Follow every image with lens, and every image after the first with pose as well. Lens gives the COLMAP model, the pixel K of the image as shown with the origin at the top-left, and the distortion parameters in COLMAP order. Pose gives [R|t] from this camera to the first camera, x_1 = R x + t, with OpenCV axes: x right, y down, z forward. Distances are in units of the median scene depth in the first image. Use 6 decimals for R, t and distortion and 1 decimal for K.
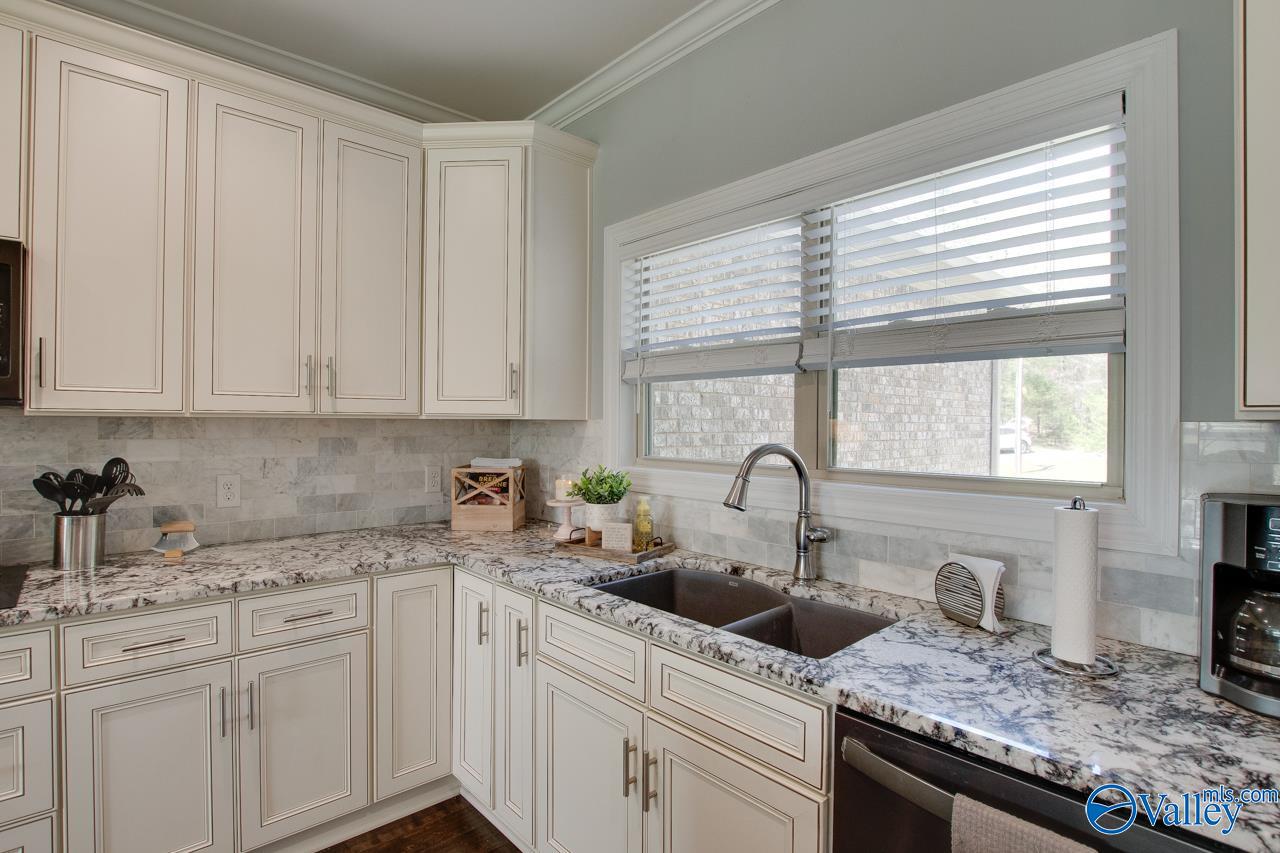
lens RADIAL K [[625.6, 0, 608.0], [0, 625.6, 420.2], [0, 0, 1]] dist [-0.024729, 0.000825]
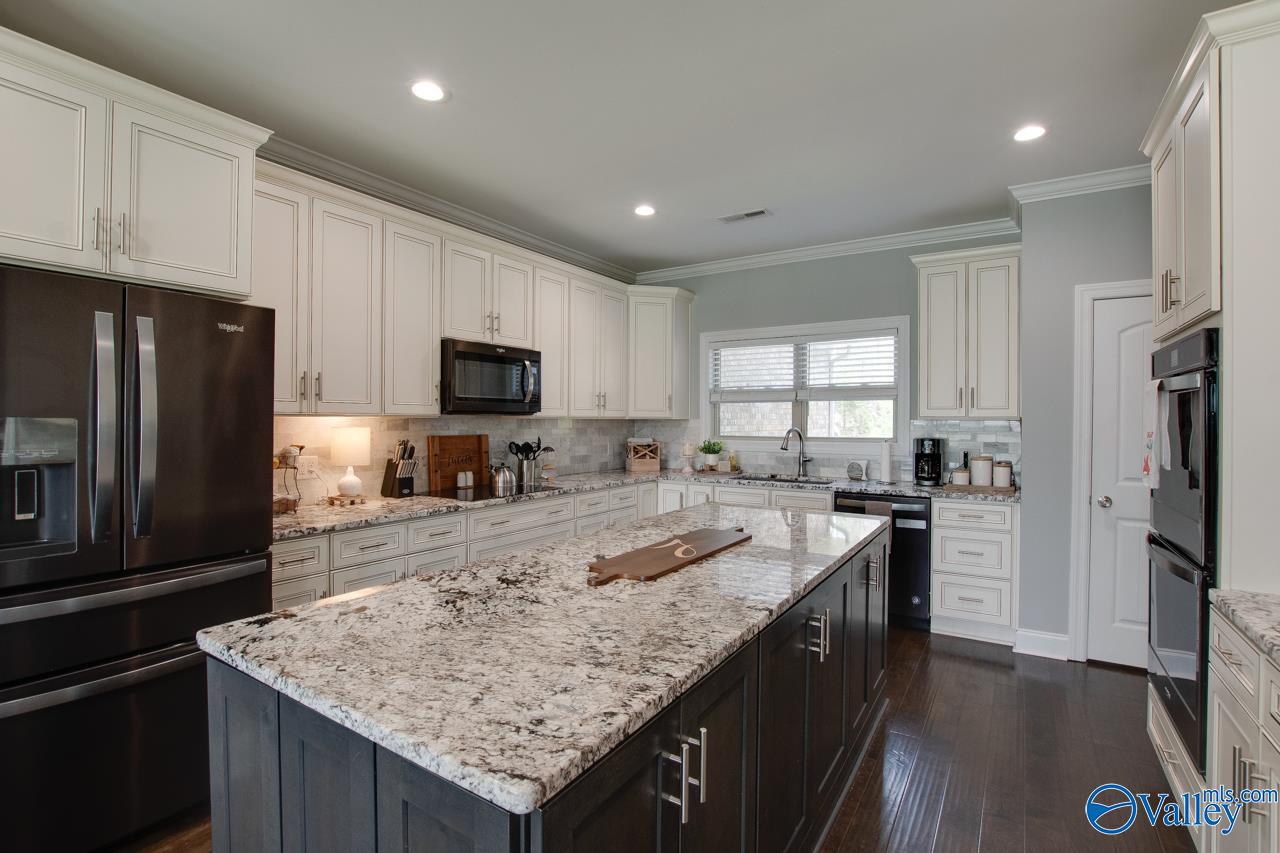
lens RADIAL K [[584.8, 0, 638.9], [0, 584.8, 420.0], [0, 0, 1]] dist [-0.026047, 0.000889]
pose [[0.962358, -0.003280, 0.271764, -1.051194], [0.002103, 0.999987, 0.004622, -0.011085], [-0.271776, -0.003876, 0.962353, -1.274131]]
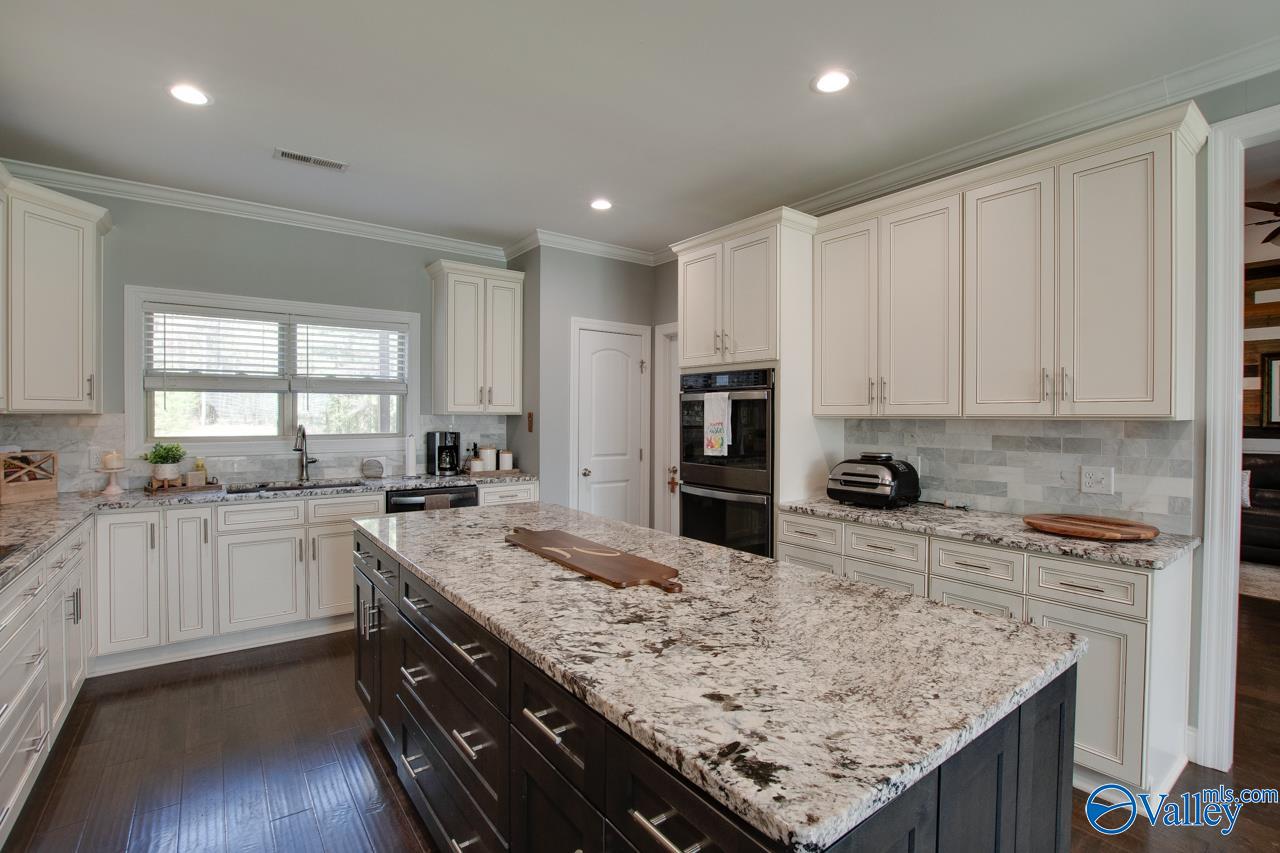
lens RADIAL K [[584.8, 0, 636.6], [0, 584.8, 420.7], [0, 0, 1]] dist [-0.026047, 0.000889]
pose [[0.080414, -0.014983, 0.996649, -1.700909], [-0.006134, 0.999861, 0.015526, -0.016645], [-0.996743, -0.007362, 0.080311, -0.436613]]
